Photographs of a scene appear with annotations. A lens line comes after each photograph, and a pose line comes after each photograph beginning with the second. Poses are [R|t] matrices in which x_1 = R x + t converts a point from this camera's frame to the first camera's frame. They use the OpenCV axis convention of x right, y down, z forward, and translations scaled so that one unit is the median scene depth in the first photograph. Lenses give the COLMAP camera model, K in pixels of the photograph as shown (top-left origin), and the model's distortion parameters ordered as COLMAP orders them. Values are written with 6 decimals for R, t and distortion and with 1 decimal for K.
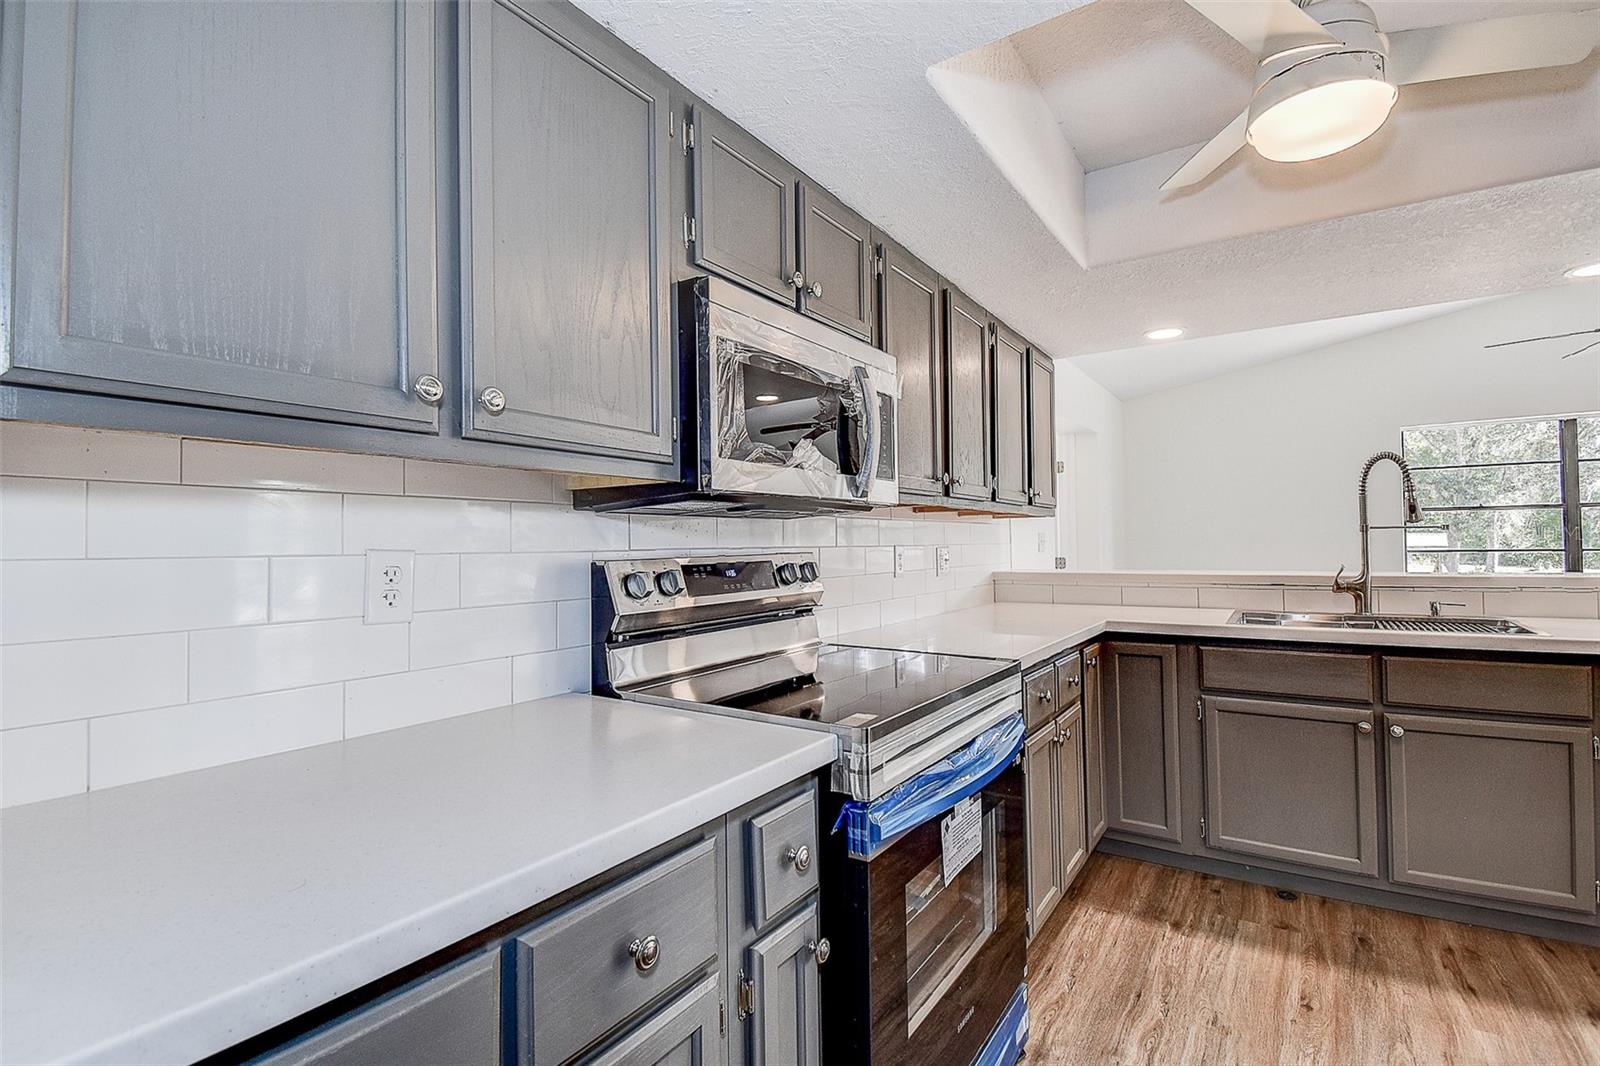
lens RADIAL K [[735.7, 0, 795.0], [0, 735.7, 530.4], [0, 0, 1]] dist [0.034515, -0.028181]
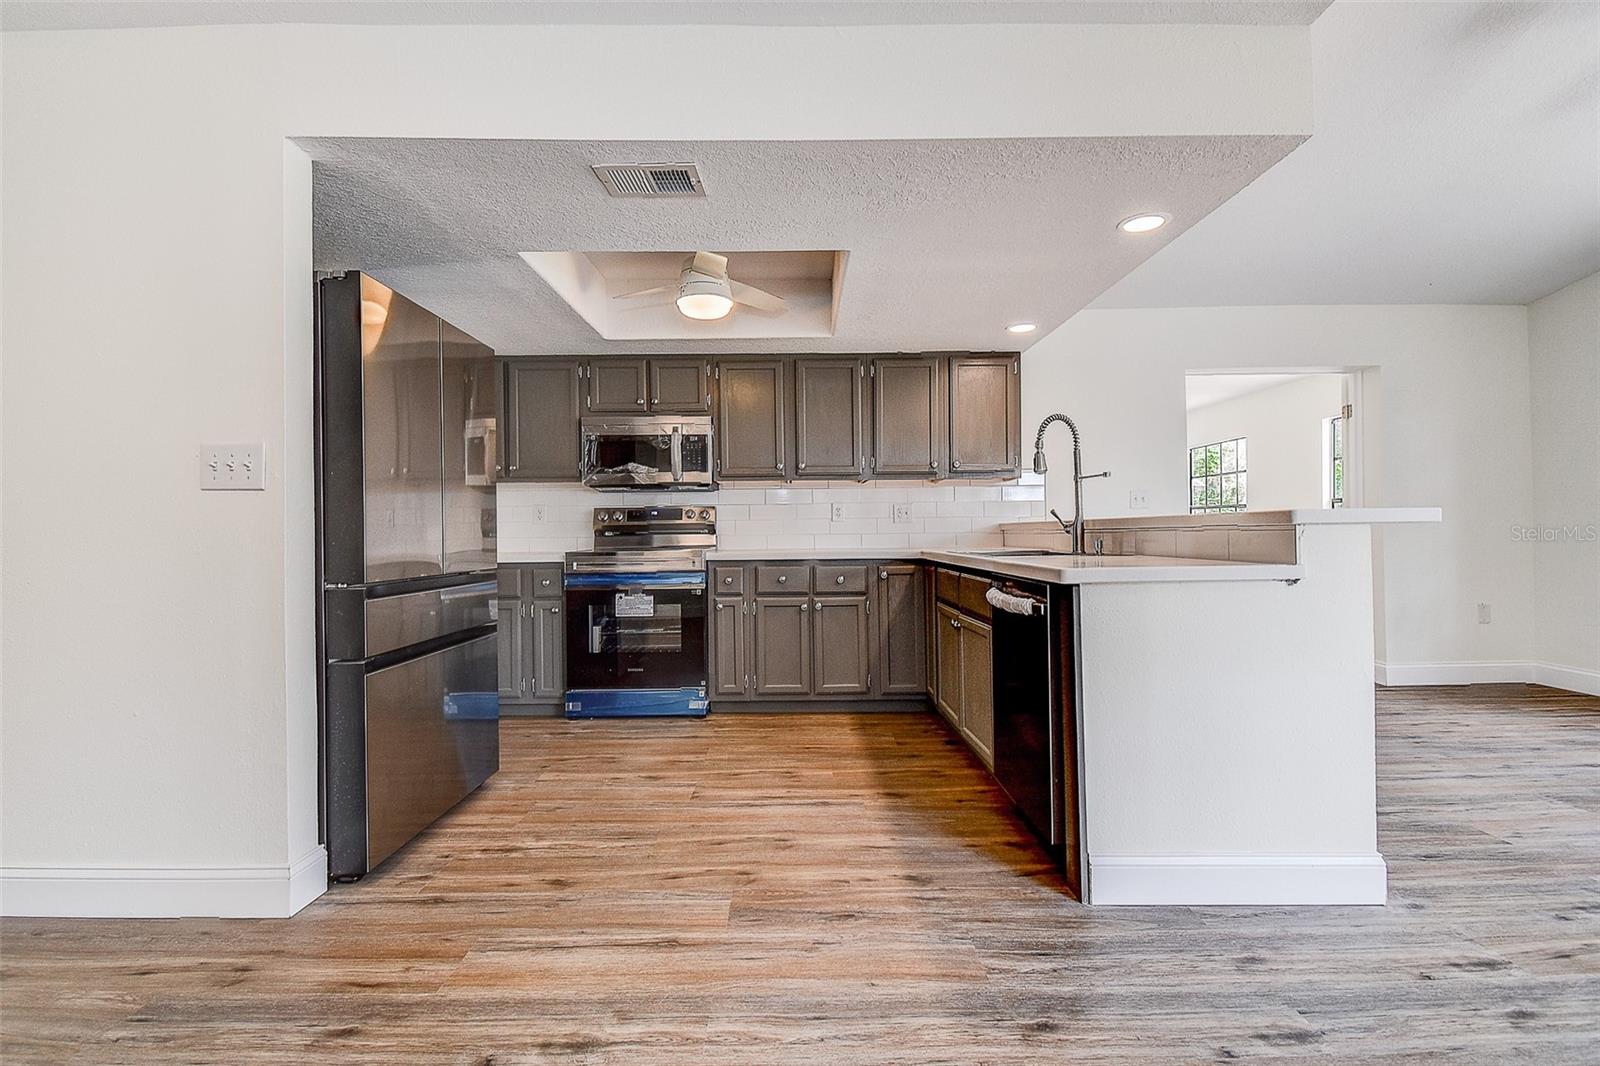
lens RADIAL K [[735.7, 0, 795.0], [0, 735.7, 530.4], [0, 0, 1]] dist [0.034515, -0.028181]
pose [[0.567671, 0.007338, -0.823223, 1.683896], [0.018717, 0.999587, 0.021817, 0.051496], [0.823043, -0.027793, 0.567299, -0.033349]]
